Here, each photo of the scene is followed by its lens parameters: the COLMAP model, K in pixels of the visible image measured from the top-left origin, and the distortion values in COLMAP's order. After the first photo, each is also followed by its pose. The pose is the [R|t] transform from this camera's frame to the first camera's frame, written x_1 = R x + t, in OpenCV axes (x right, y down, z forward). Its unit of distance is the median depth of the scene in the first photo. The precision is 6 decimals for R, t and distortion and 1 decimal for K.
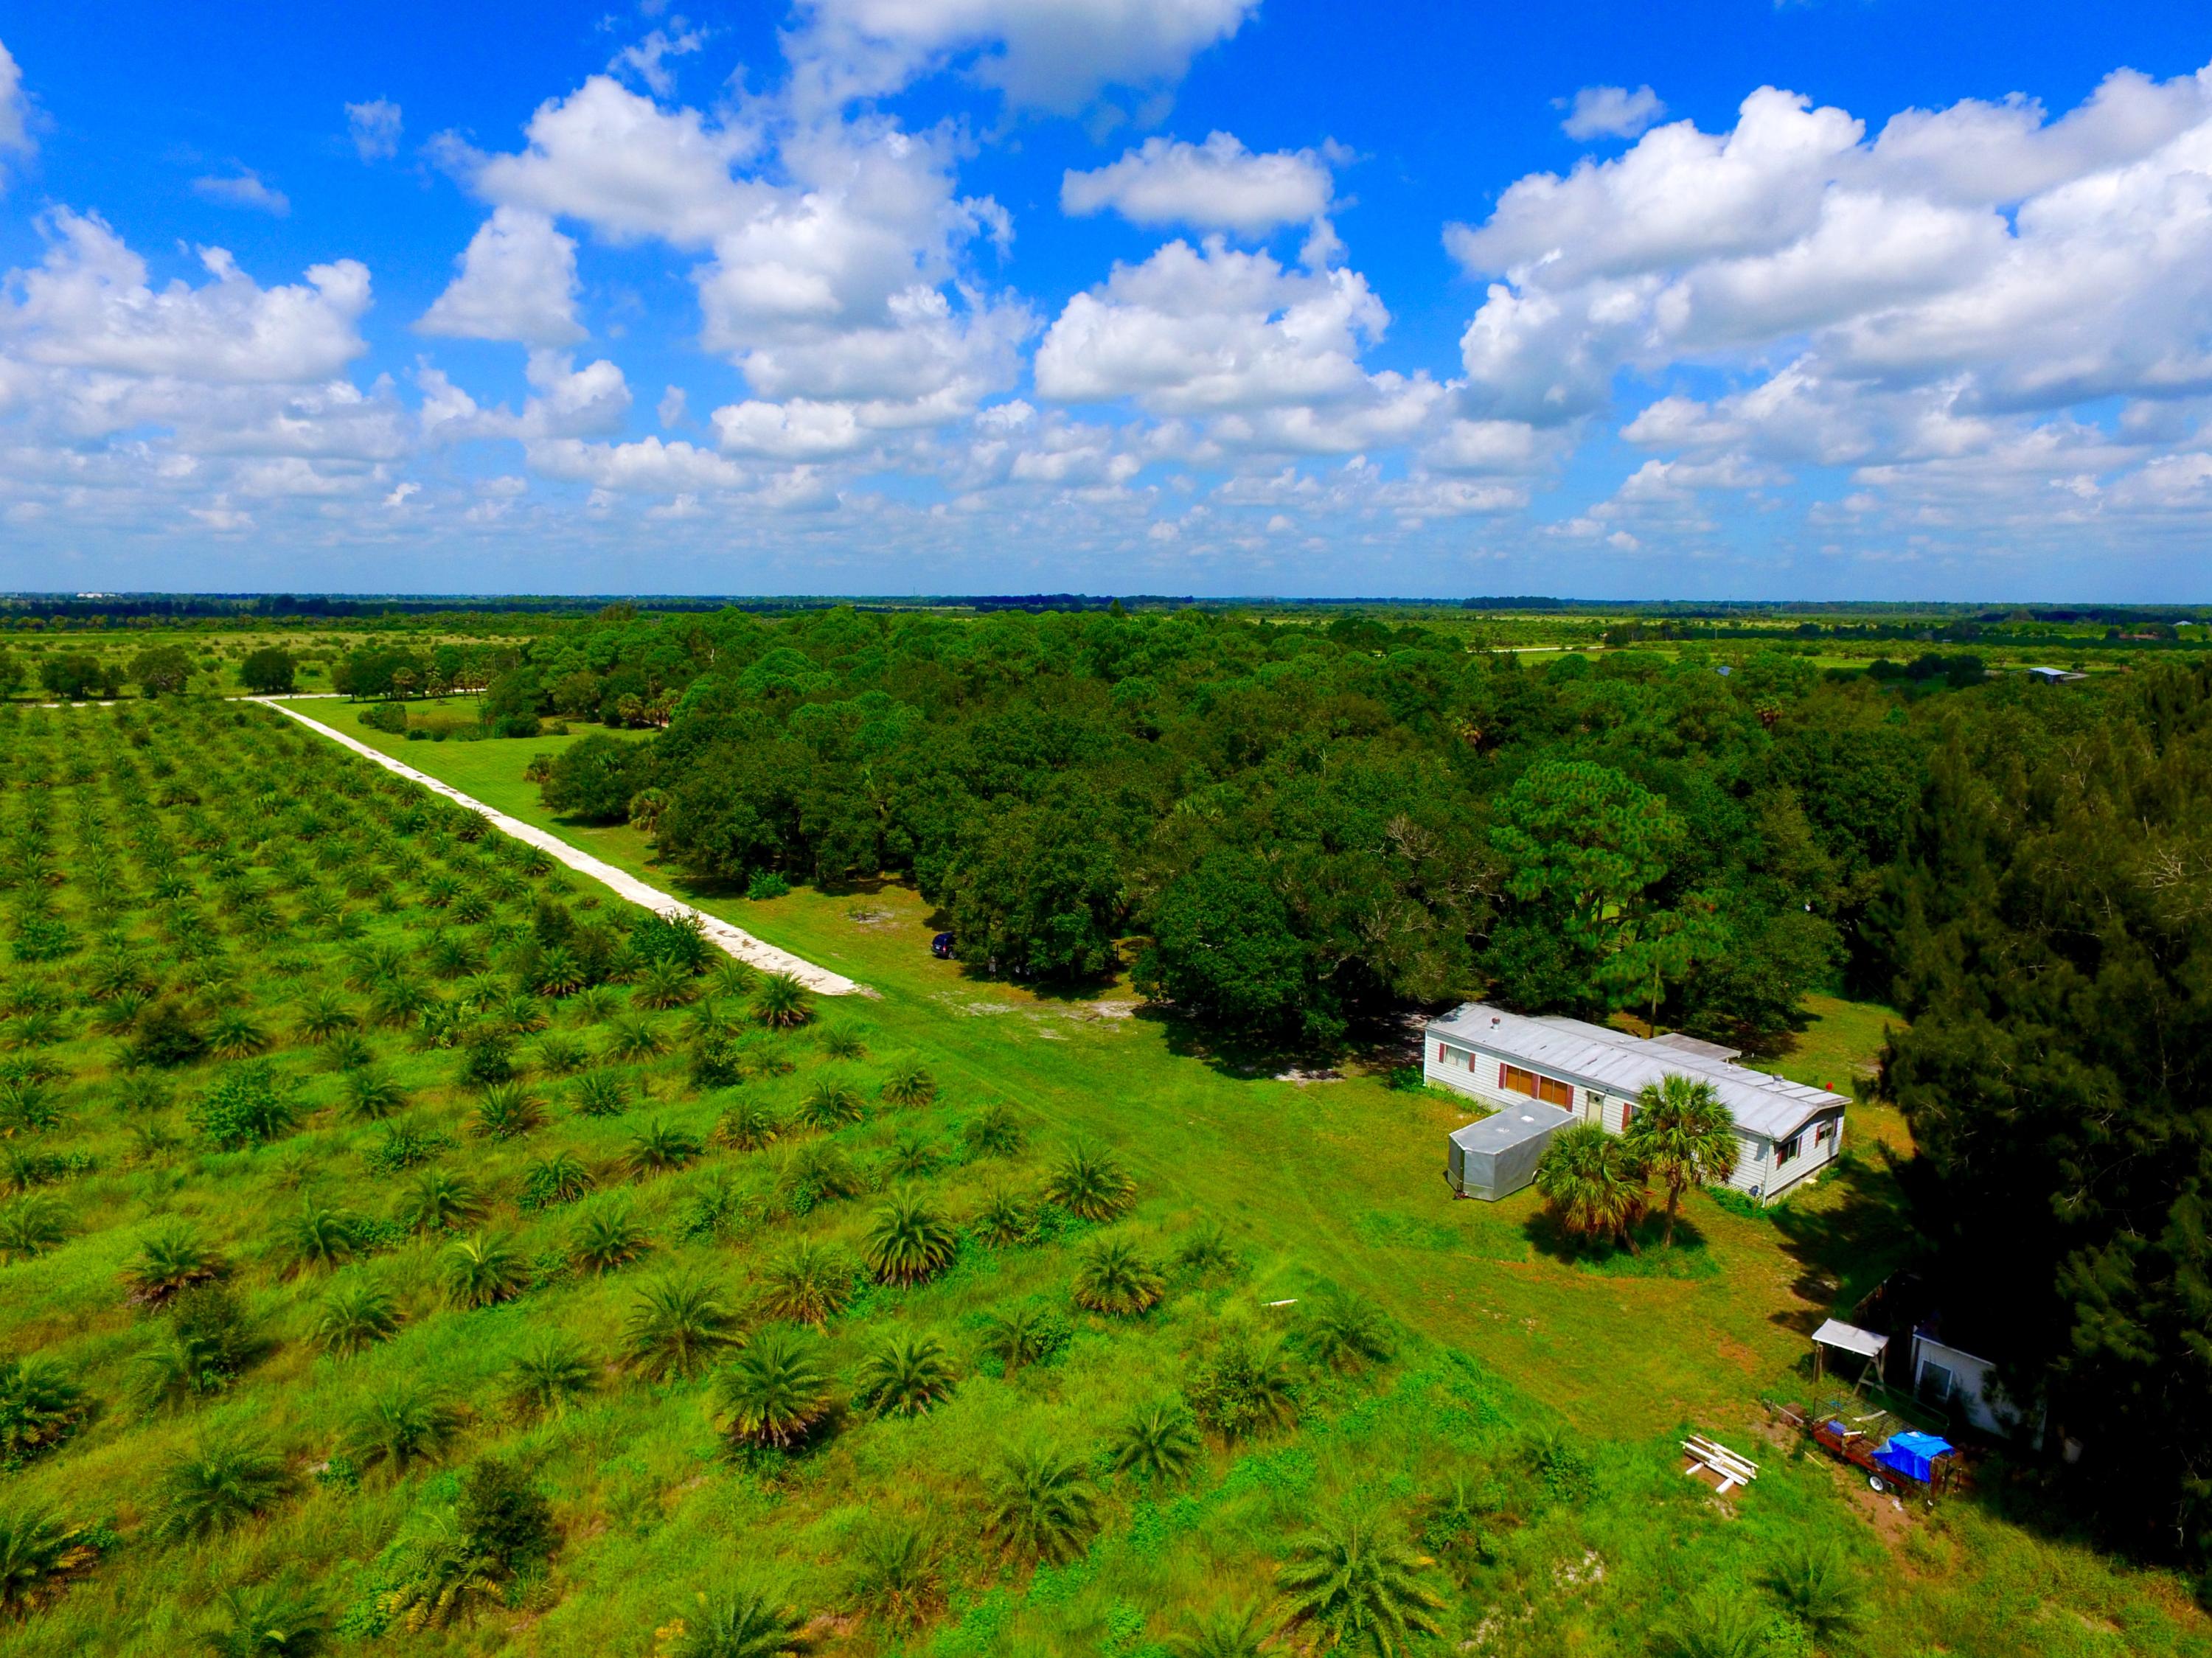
lens RADIAL K [[1320.0, 0, 1123.8], [0, 1320.0, 827.0], [0, 0, 1]] dist [-0.048129, 0.044429]
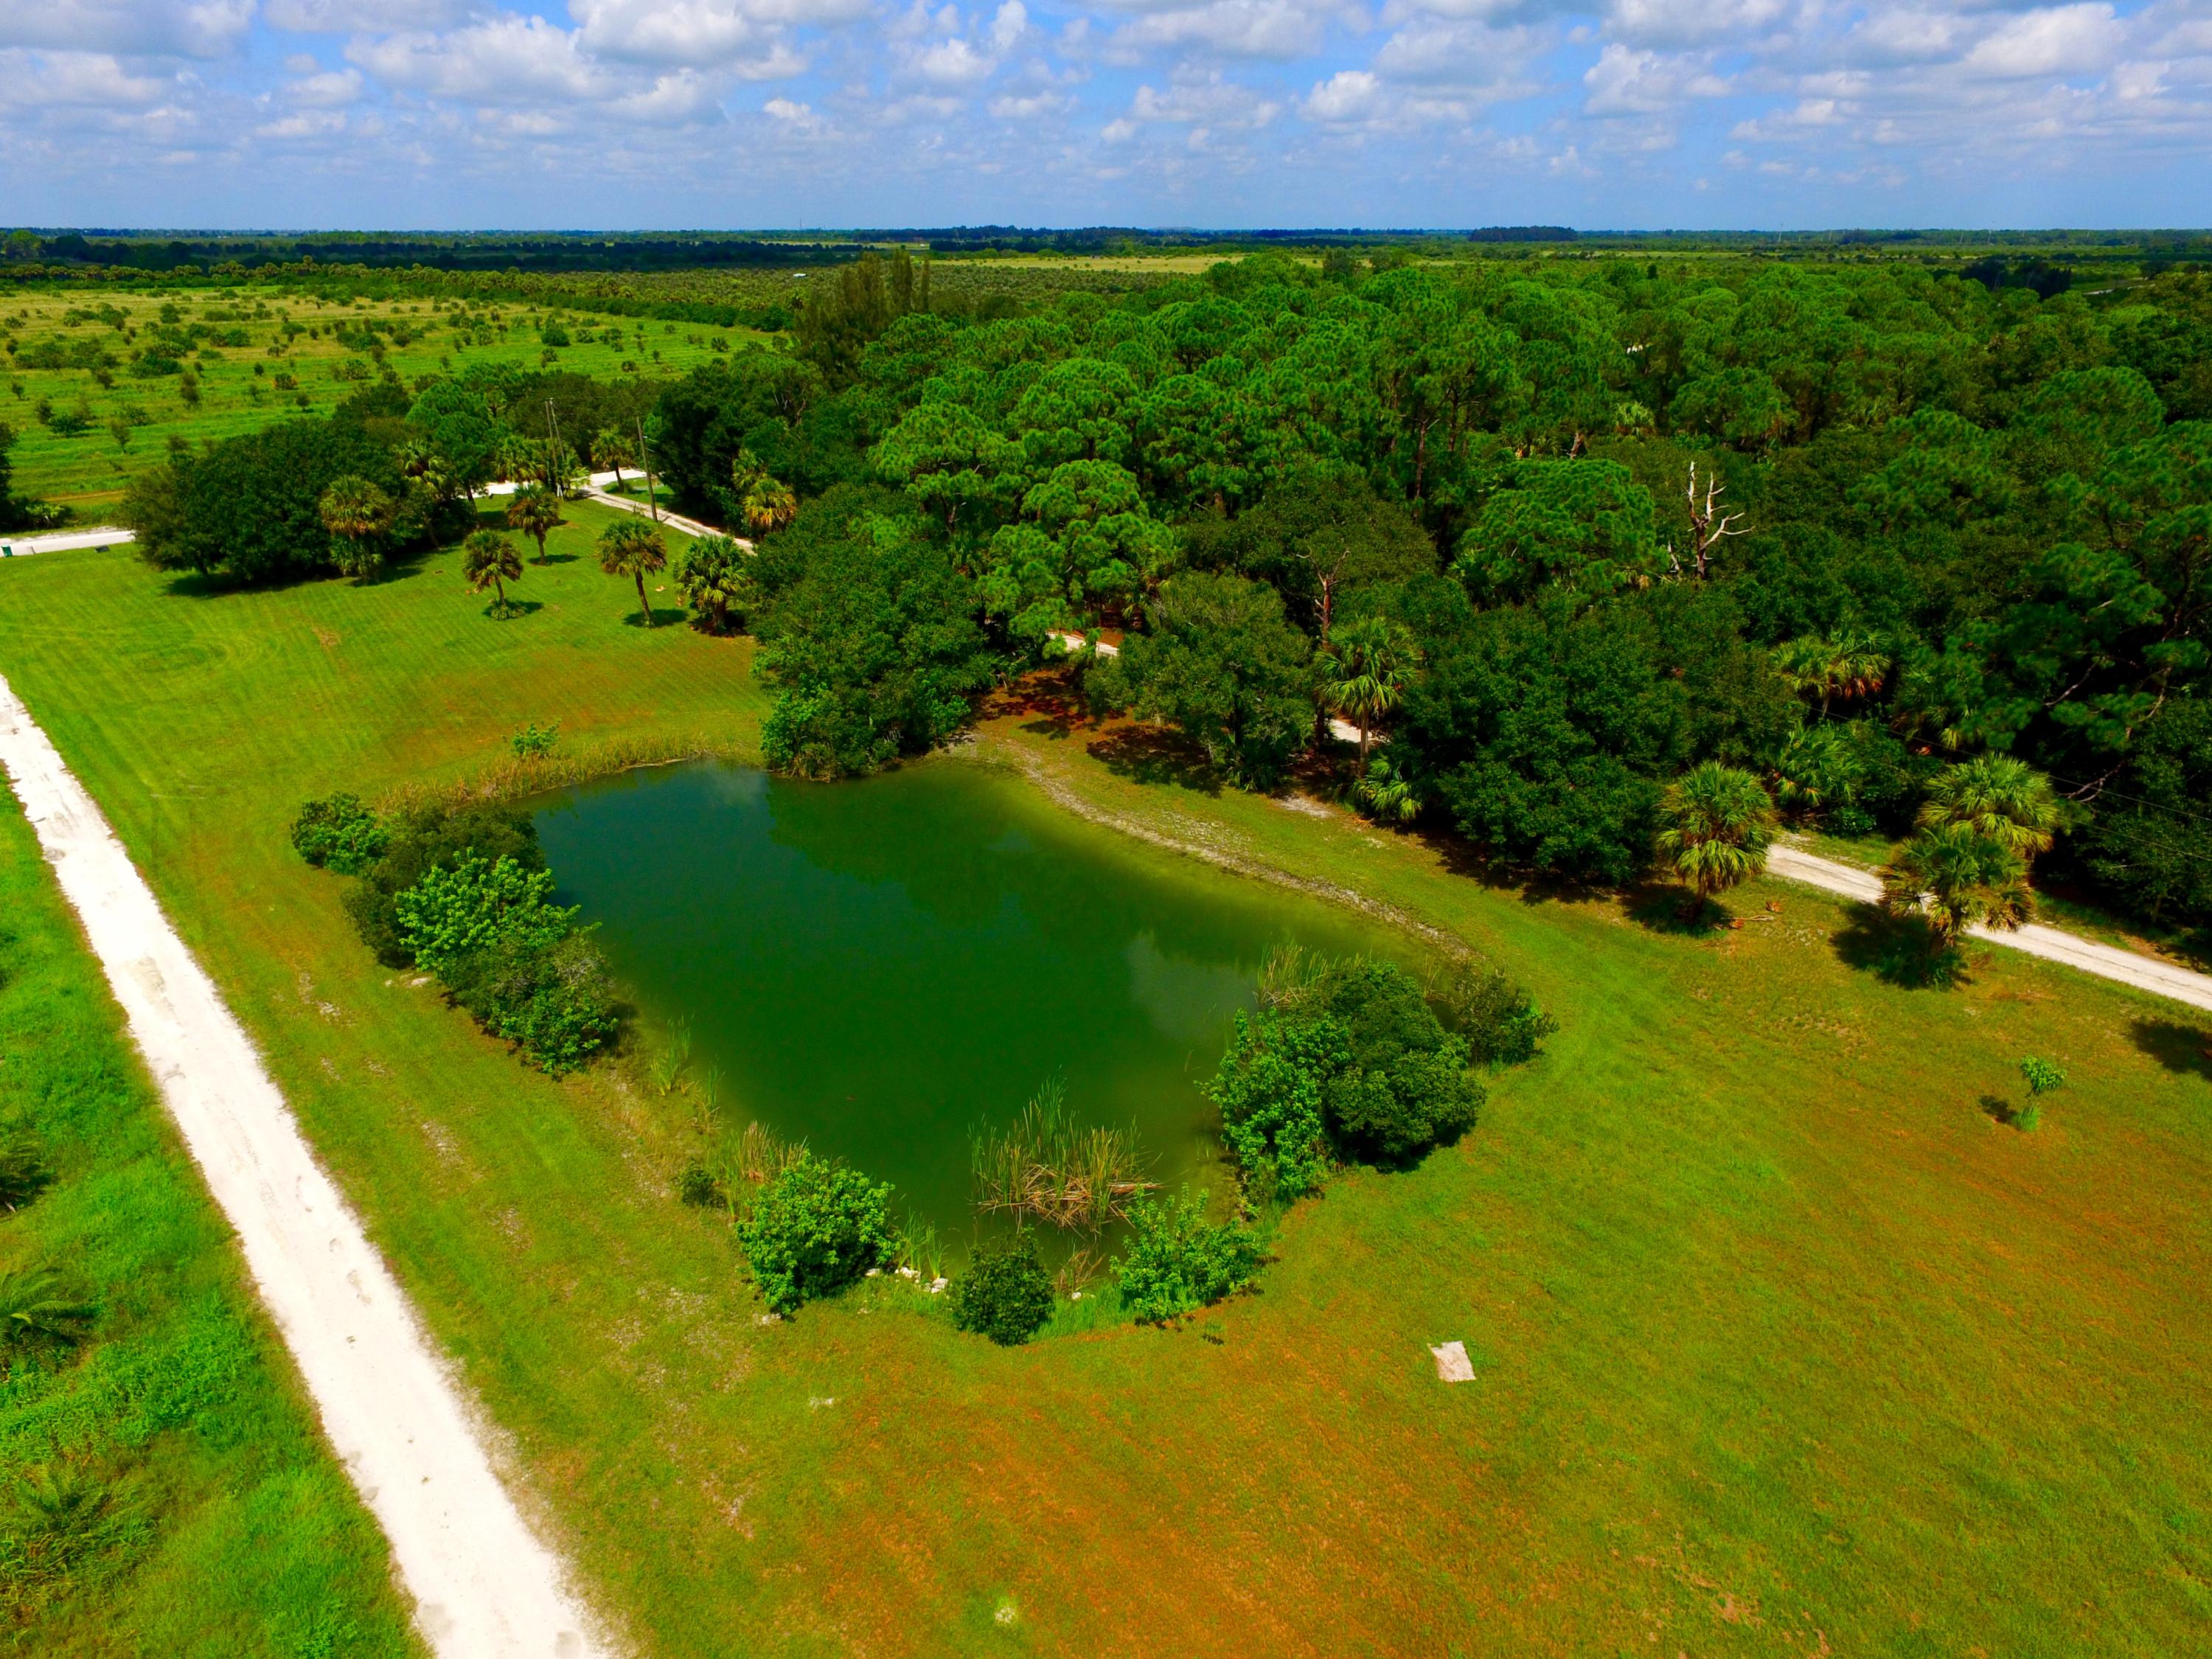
lens RADIAL K [[1266.1, 0, 1106.0], [0, 1266.1, 829.5], [0, 0, 1]] dist [-0.021435, 0.013911]
pose [[0.995799, -0.037797, 0.083395, -1.581959], [0.014359, 0.964012, 0.265469, -0.474907], [-0.090428, -0.263157, 0.960506, 2.652347]]
